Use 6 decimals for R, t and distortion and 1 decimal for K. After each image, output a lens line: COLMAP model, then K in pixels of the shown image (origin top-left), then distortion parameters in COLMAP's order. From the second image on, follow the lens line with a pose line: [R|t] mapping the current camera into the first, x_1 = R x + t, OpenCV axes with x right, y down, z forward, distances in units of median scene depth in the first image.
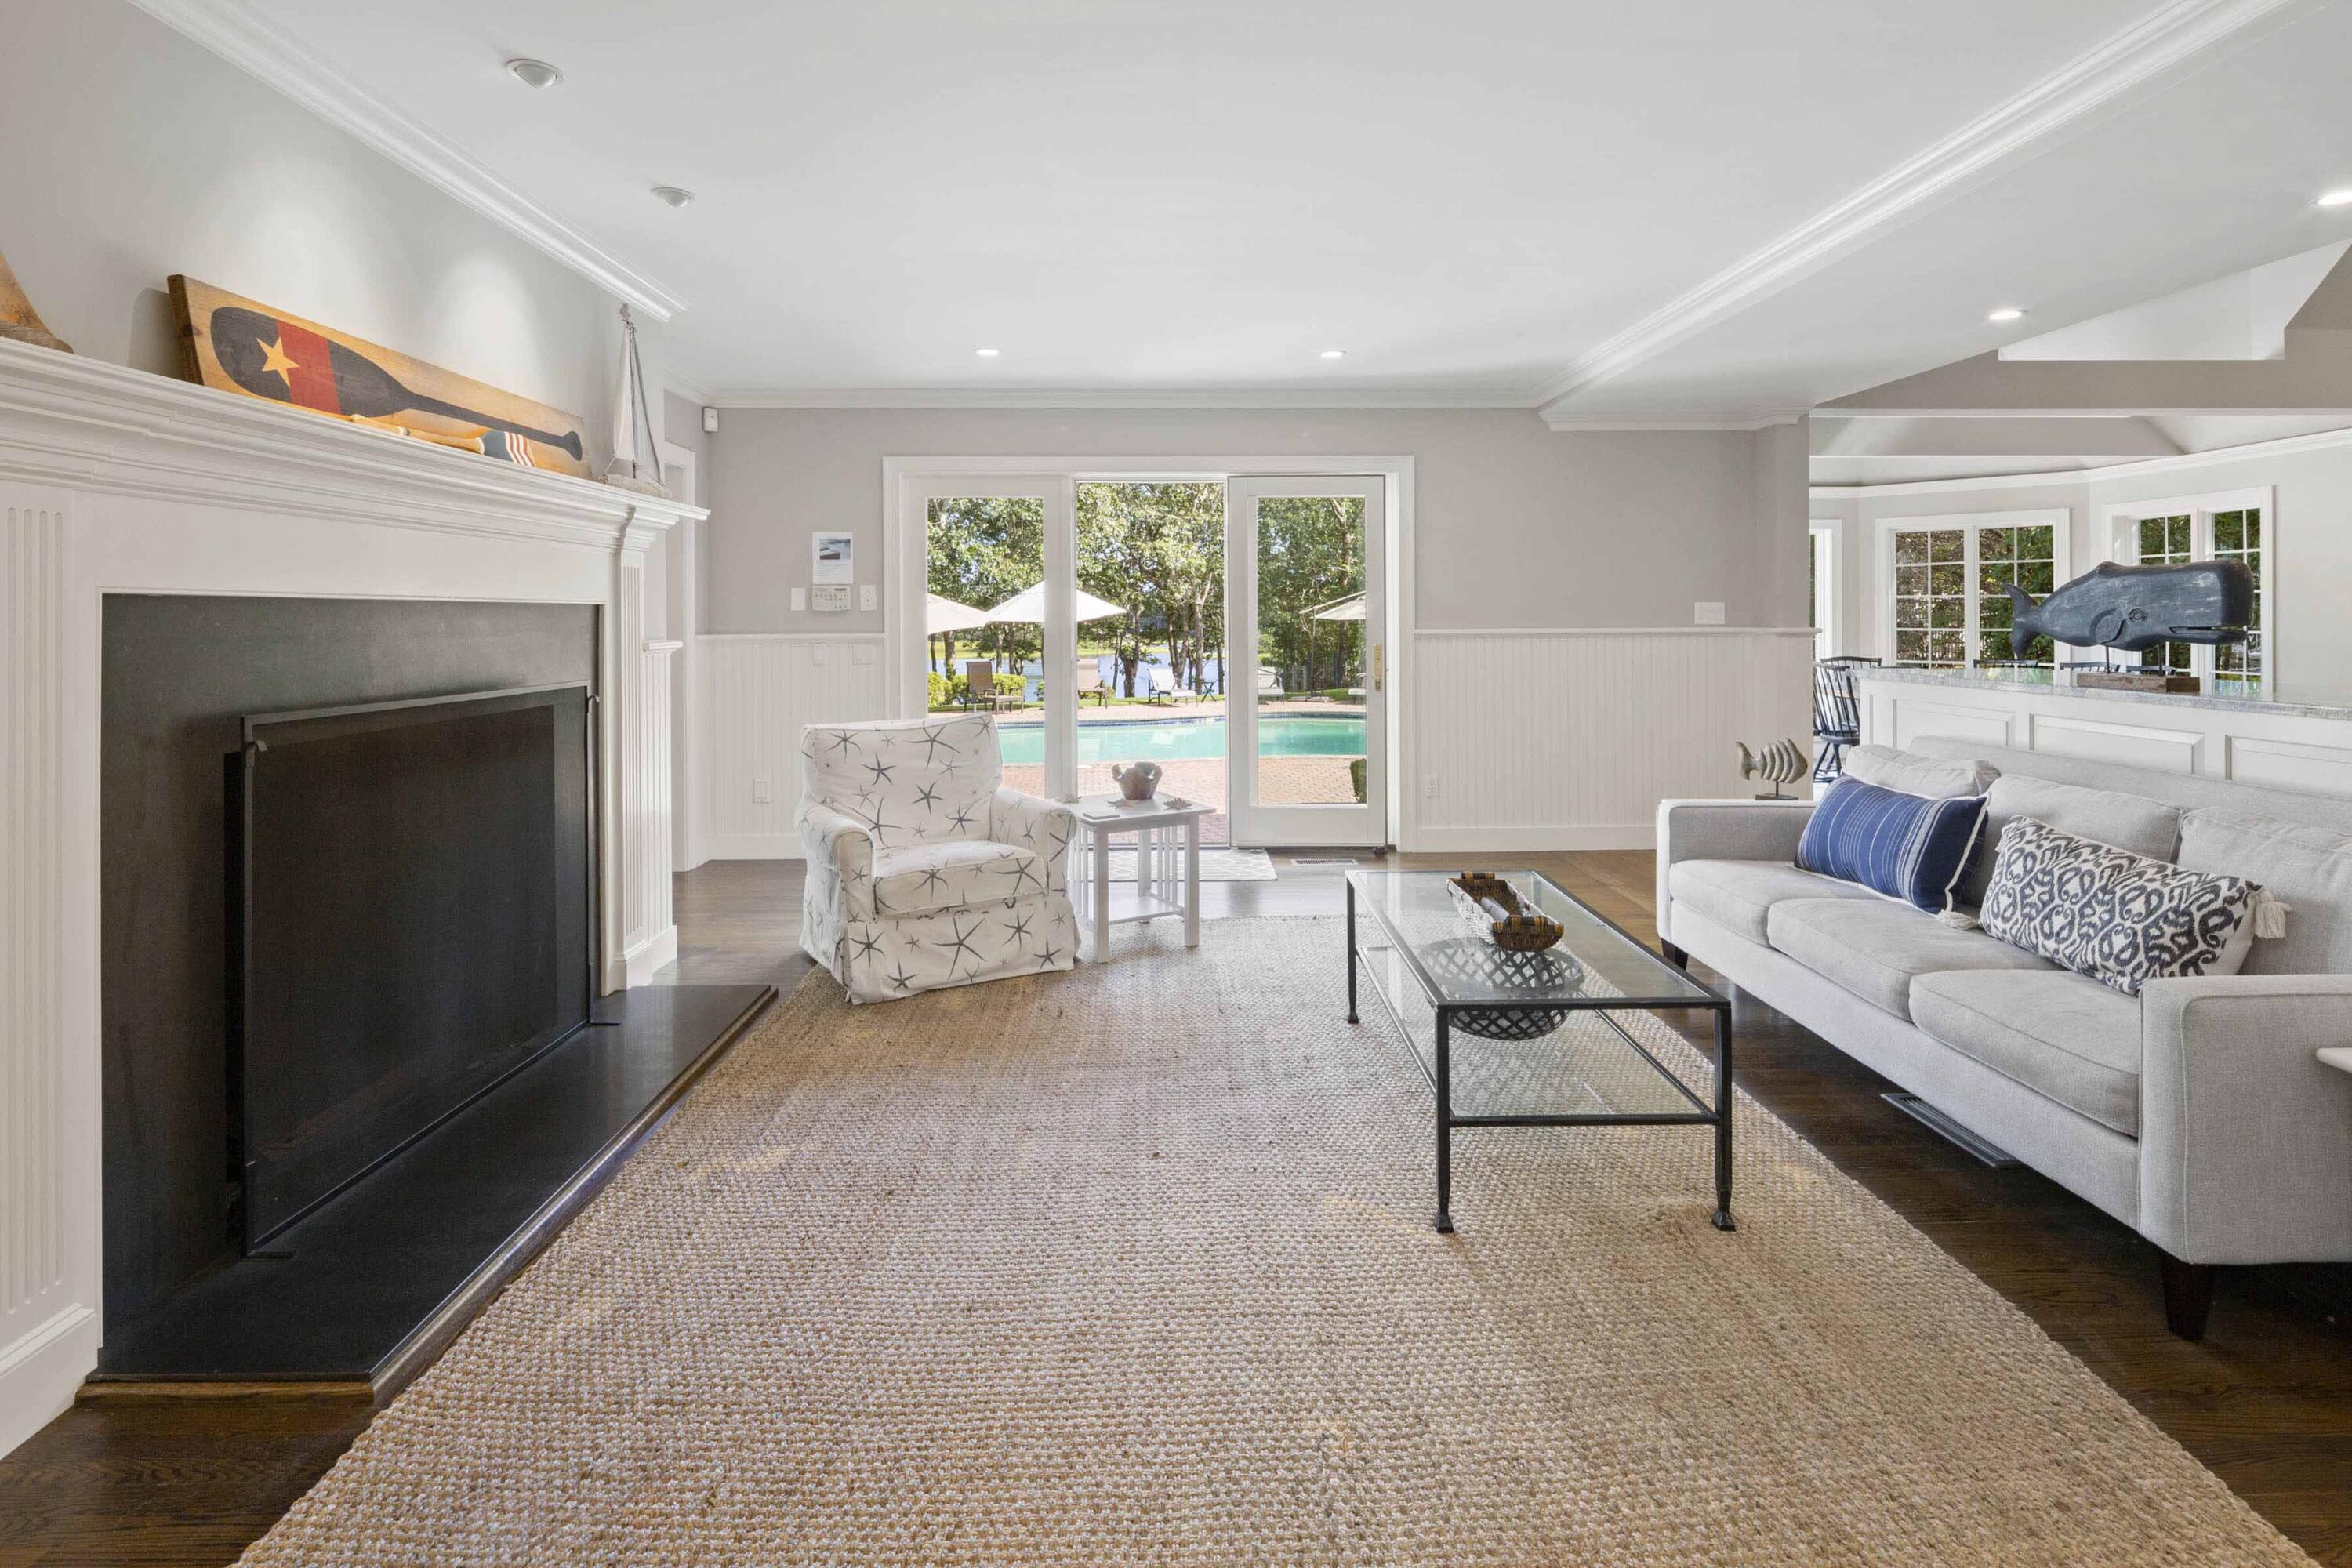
lens RADIAL K [[1166.7, 0, 1173.6], [0, 1166.7, 616.6], [0, 0, 1]] dist [0.003810, -0.001033]
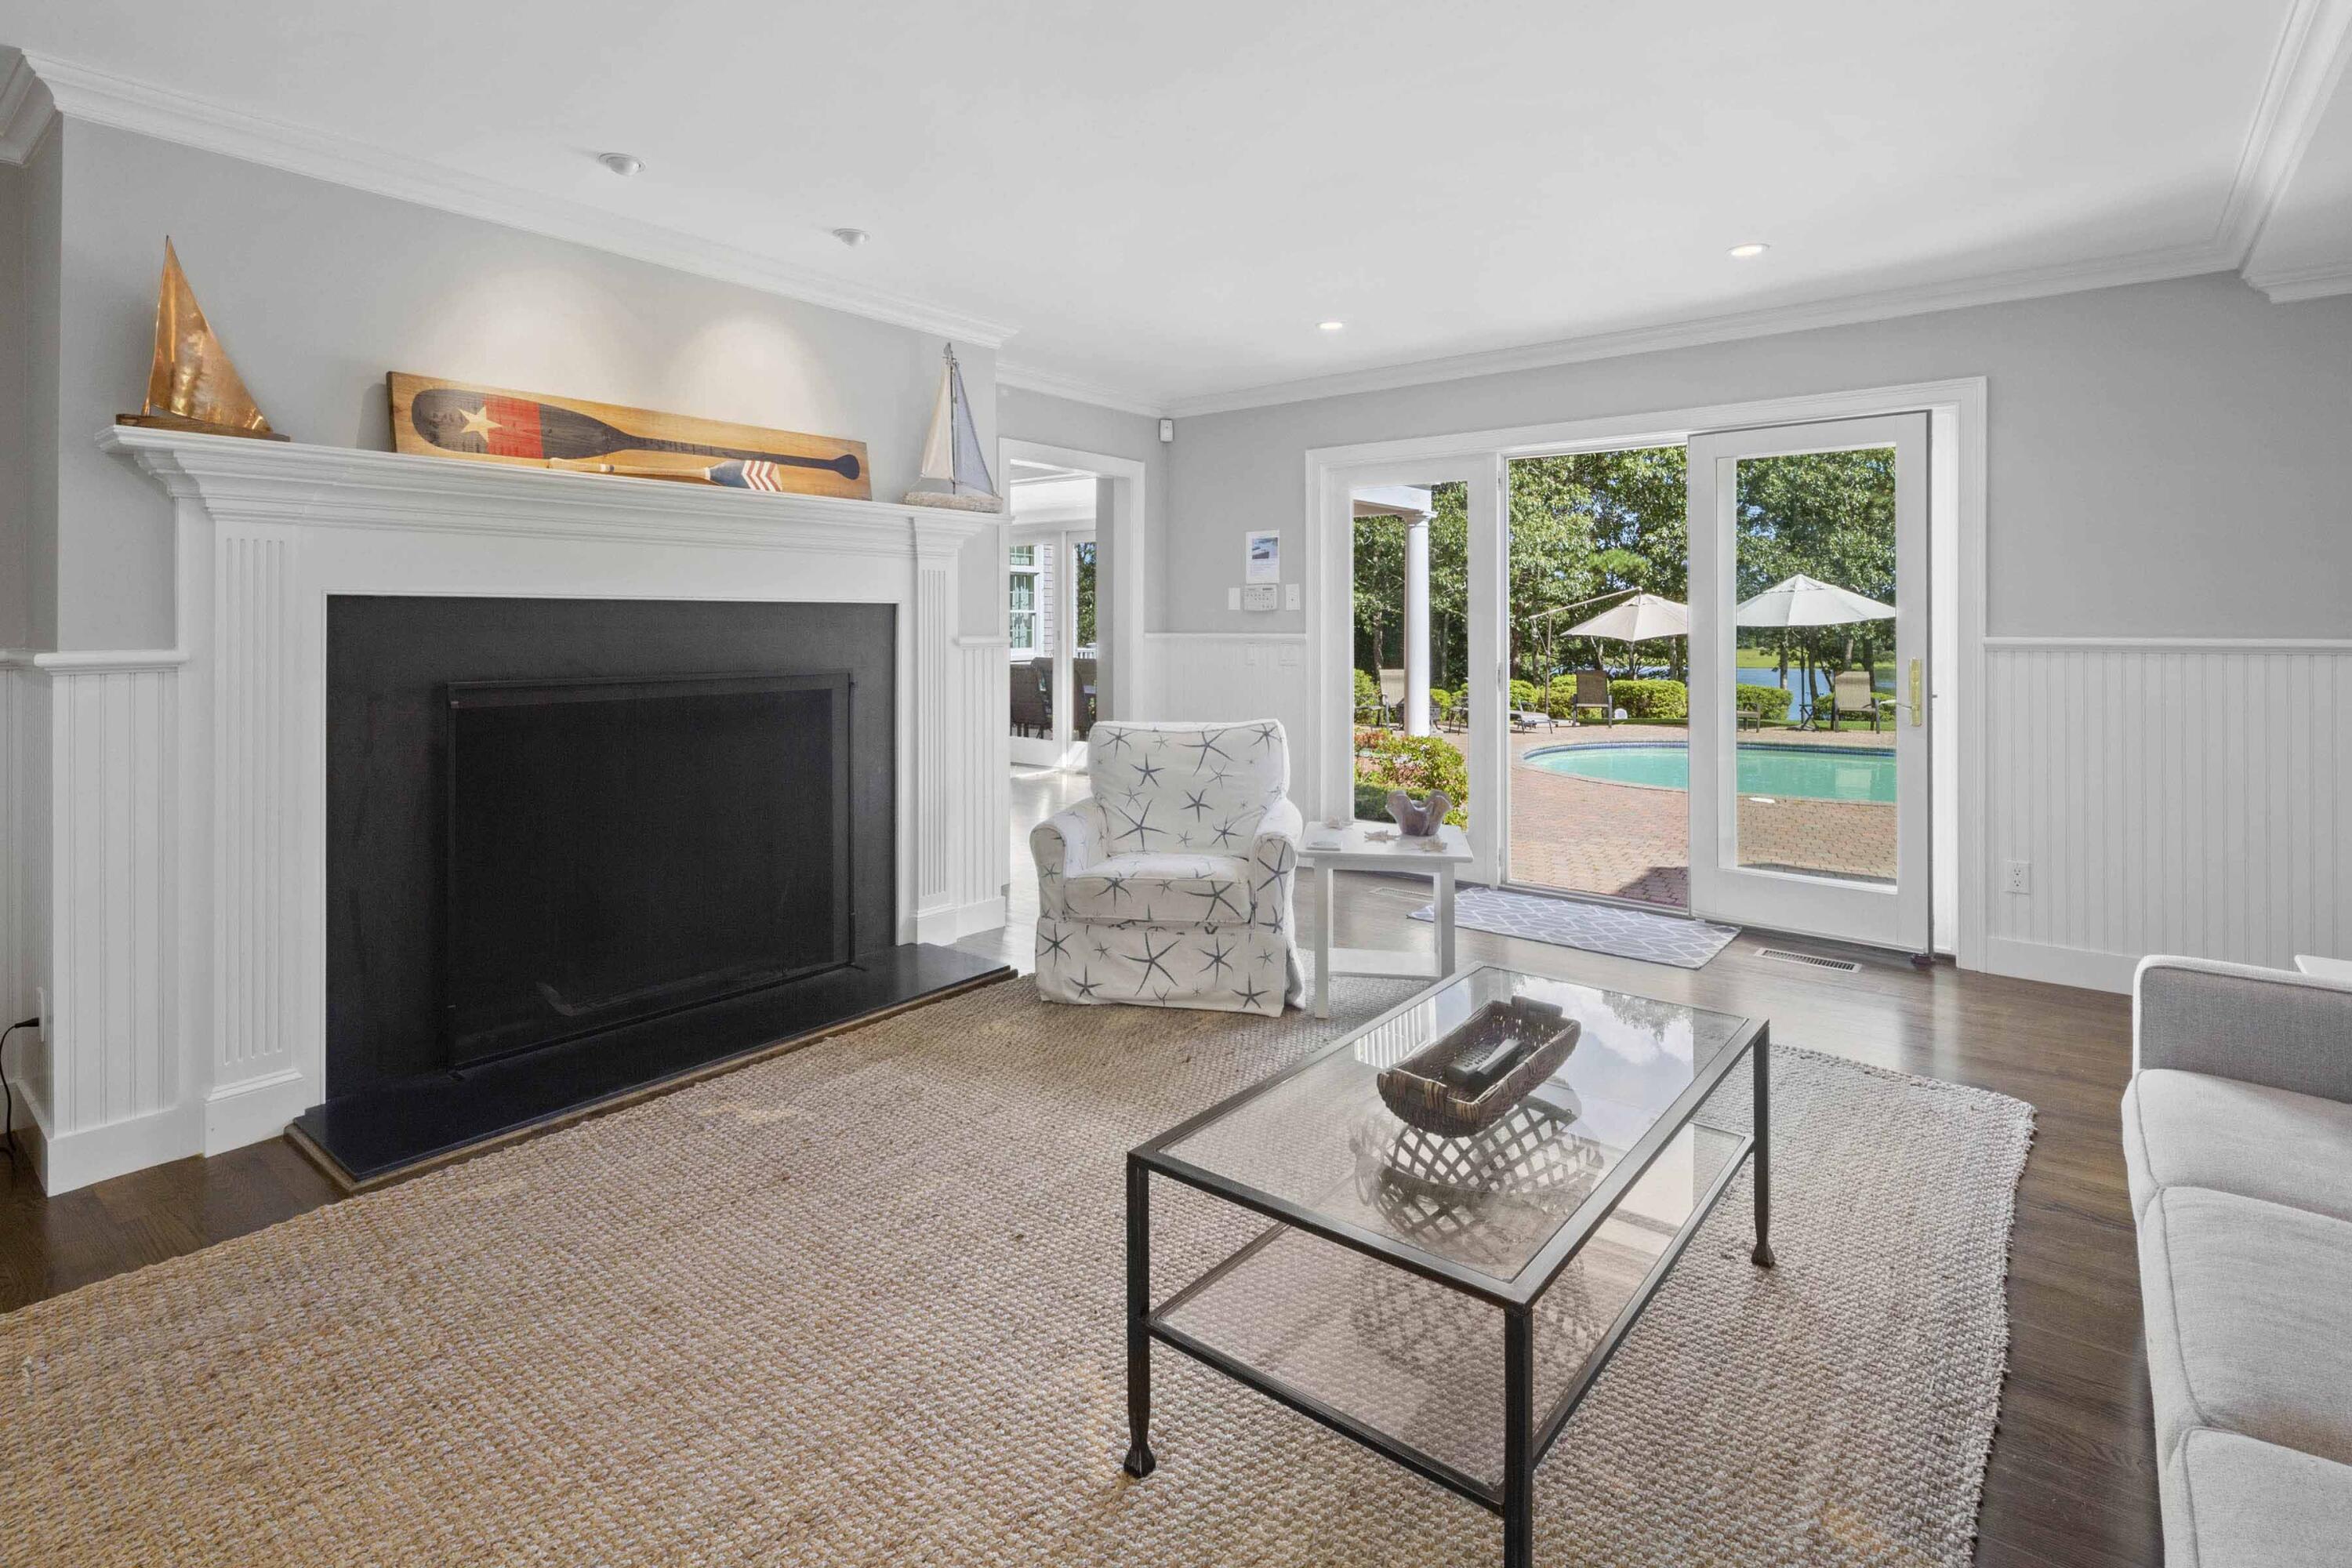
lens RADIAL K [[1173.5, 0, 1179.7], [0, 1173.5, 621.7], [0, 0, 1]] dist [0.004434, 0.000729]
pose [[0.759316, 0.004709, -0.650705, 0.445884], [-0.003734, 0.999989, 0.002879, 0.002917], [0.650711, 0.000244, 0.759325, 0.292072]]
